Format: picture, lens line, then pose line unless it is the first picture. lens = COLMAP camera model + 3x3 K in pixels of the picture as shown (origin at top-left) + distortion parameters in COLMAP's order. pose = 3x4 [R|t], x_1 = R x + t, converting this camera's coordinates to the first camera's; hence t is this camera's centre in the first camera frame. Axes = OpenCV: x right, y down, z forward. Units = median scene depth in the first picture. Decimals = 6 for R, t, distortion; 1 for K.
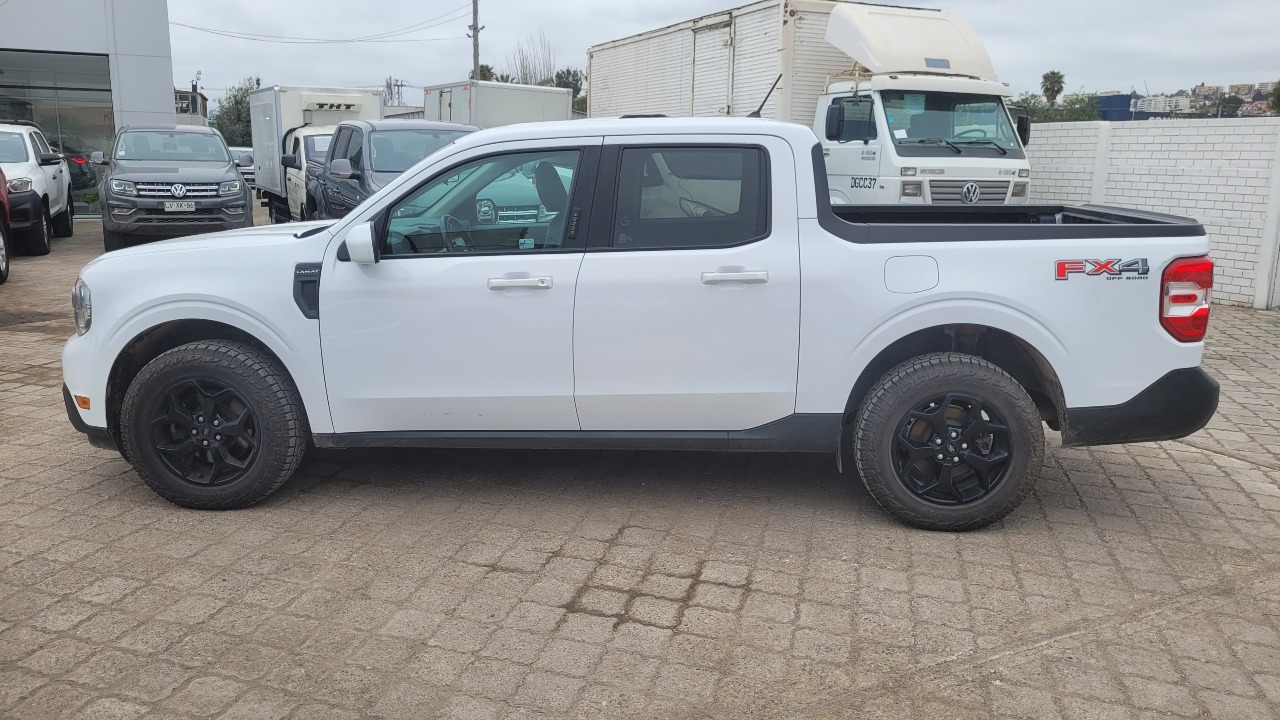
lens RADIAL K [[971.0, 0, 635.1], [0, 971.0, 344.6], [0, 0, 1]] dist [0.059599, -0.055087]
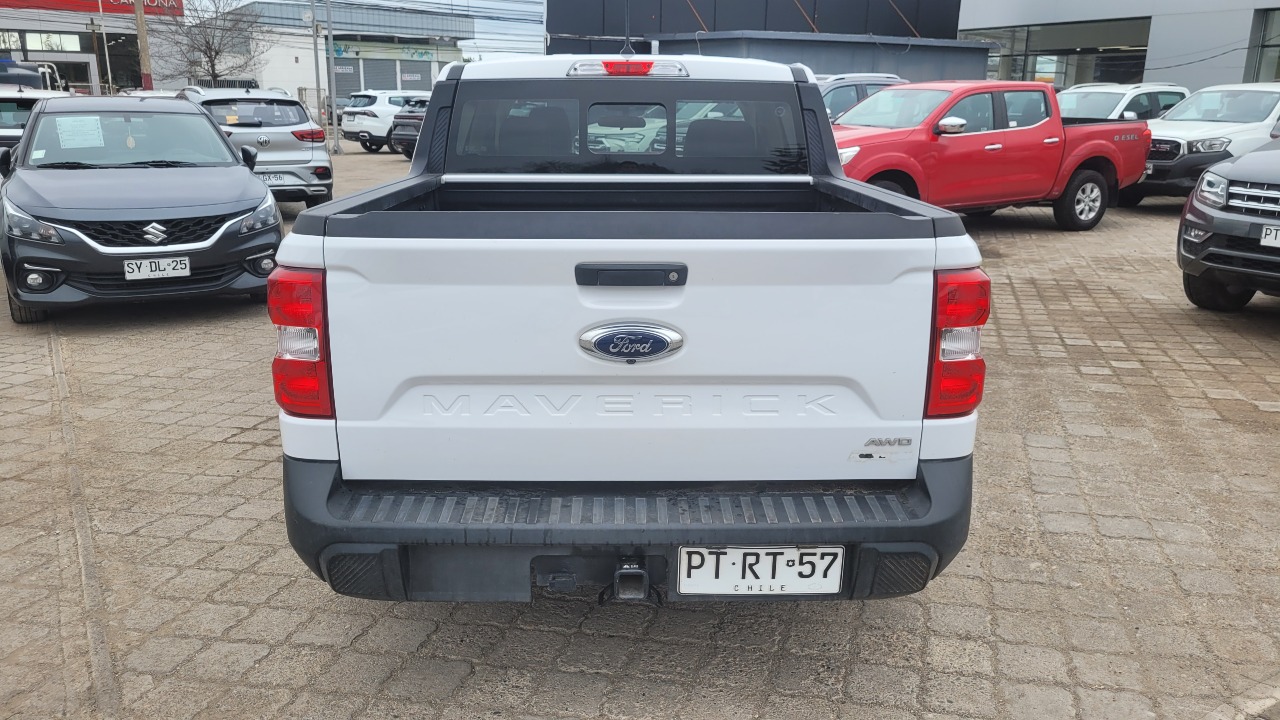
lens RADIAL K [[971.0, 0, 635.1], [0, 971.0, 344.6], [0, 0, 1]] dist [0.059599, -0.055087]
pose [[0.074701, 0.231238, -0.970025, 1.162885], [-0.200636, 0.956336, 0.212524, -0.210256], [0.976814, 0.178747, 0.117834, 1.150899]]
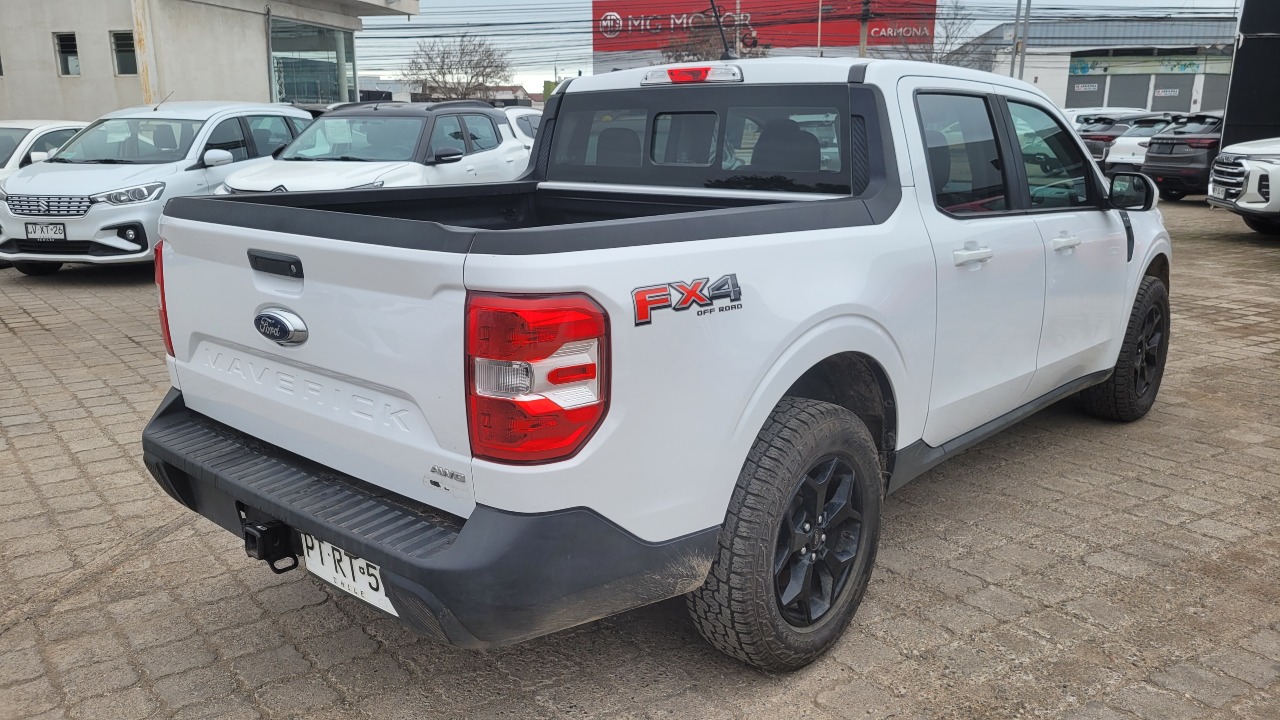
lens RADIAL K [[967.3, 0, 611.3], [0, 967.3, 362.1], [0, 0, 1]] dist [0.055723, -0.059058]
pose [[-0.627989, 0.178558, -0.757461, 0.956681], [-0.152942, 0.926024, 0.345093, -0.314393], [0.763046, 0.332562, -0.554223, 1.720526]]
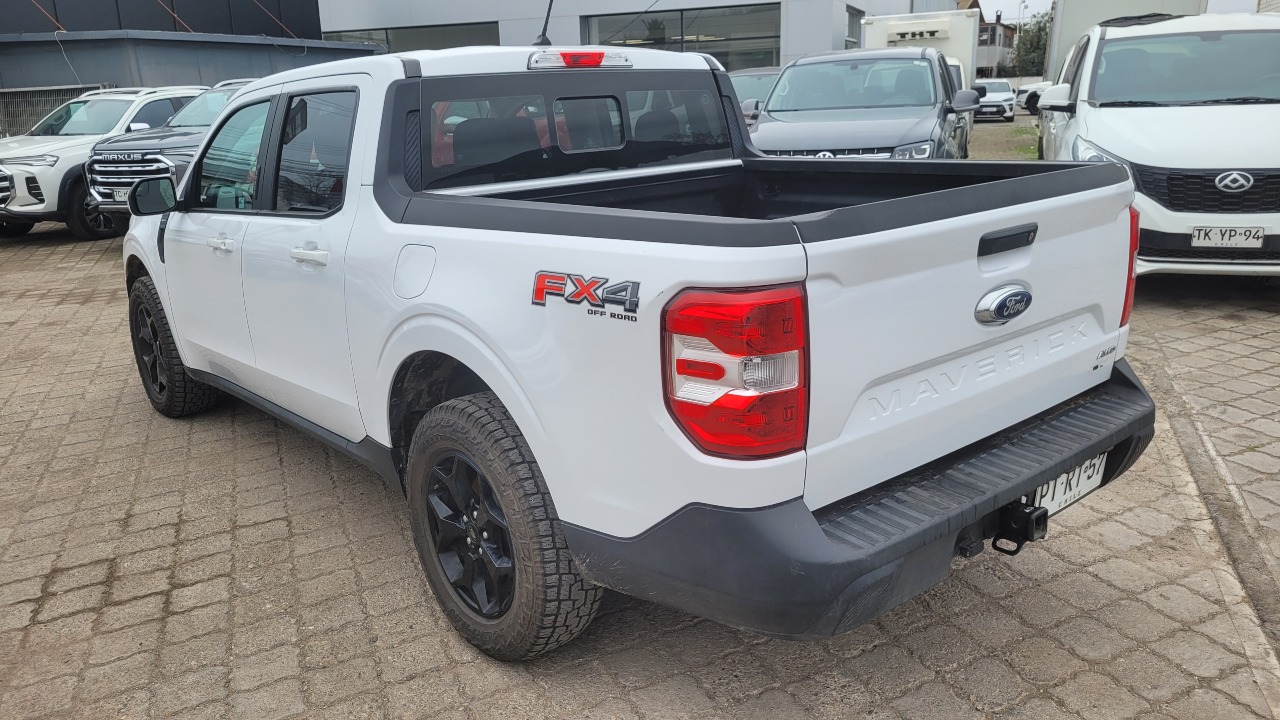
lens RADIAL K [[977.8, 0, 632.2], [0, 977.8, 360.3], [0, 0, 1]] dist [0.029805, -0.010332]
pose [[0.685565, 0.153623, -0.711618, 0.896420], [-0.094387, 0.987988, 0.122353, -0.110113], [0.721867, -0.016714, 0.691830, 0.633396]]
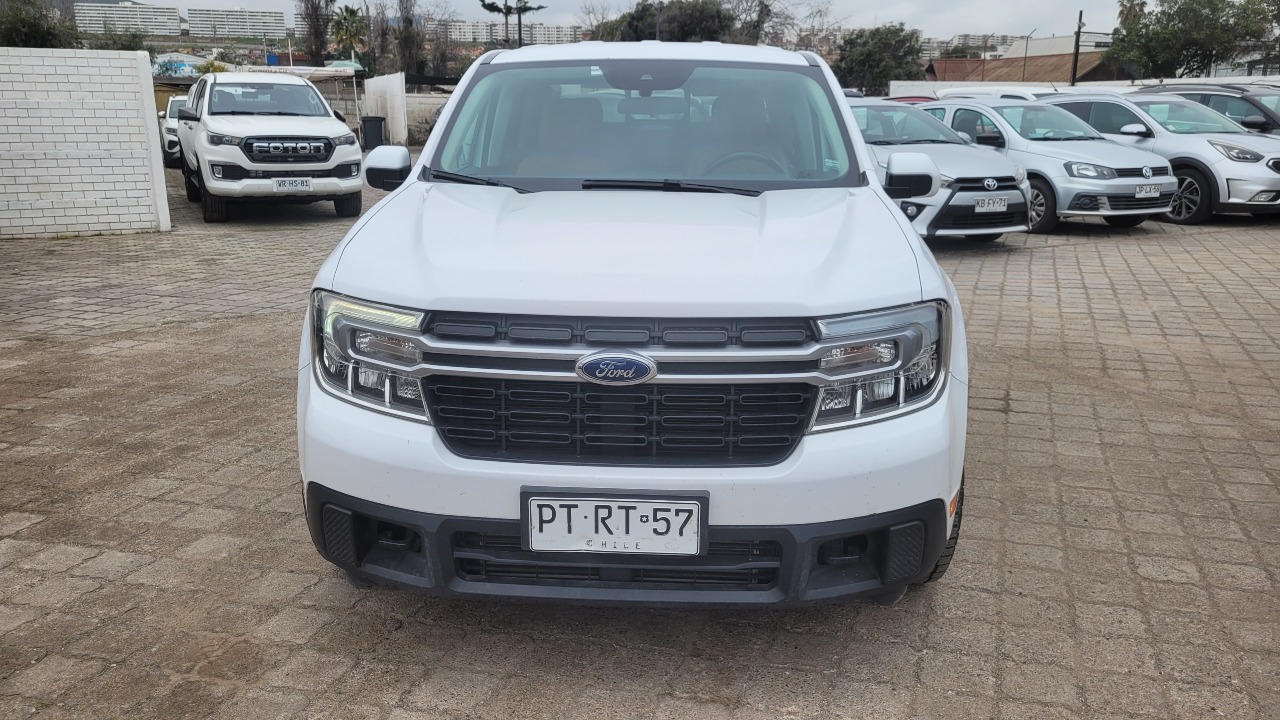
lens RADIAL K [[971.0, 0, 635.1], [0, 971.0, 344.6], [0, 0, 1]] dist [0.059599, -0.055087]
pose [[-0.015774, -0.248837, 0.968417, -1.209228], [0.188344, 0.950460, 0.247290, -0.232621], [-0.981976, 0.186297, 0.031874, 1.266406]]
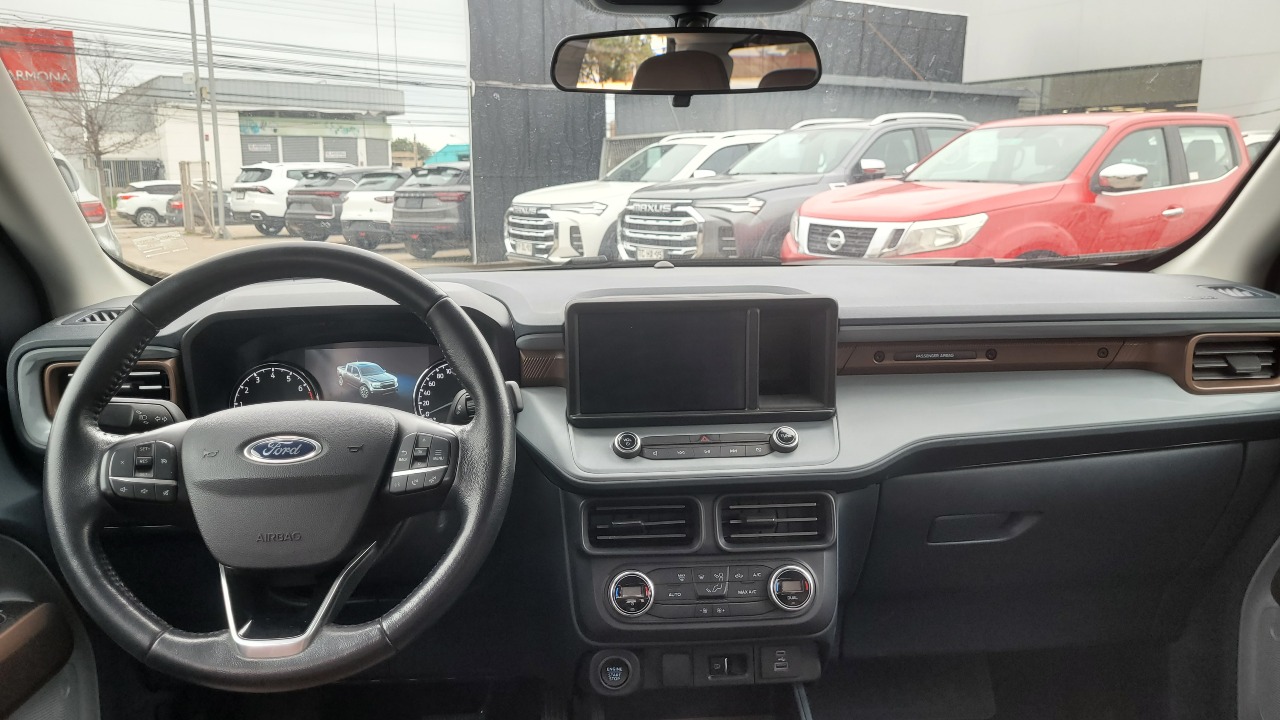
lens RADIAL K [[985.3, 0, 640.0], [0, 985.3, 360.0], [0, 0, 1]] dist [0.010560, -0.013123]
pose [[0.137500, 0.166377, -0.976428, 0.036038], [-0.184590, 0.972826, 0.139769, -0.172634], [0.973150, 0.161021, 0.164476, 1.198402]]
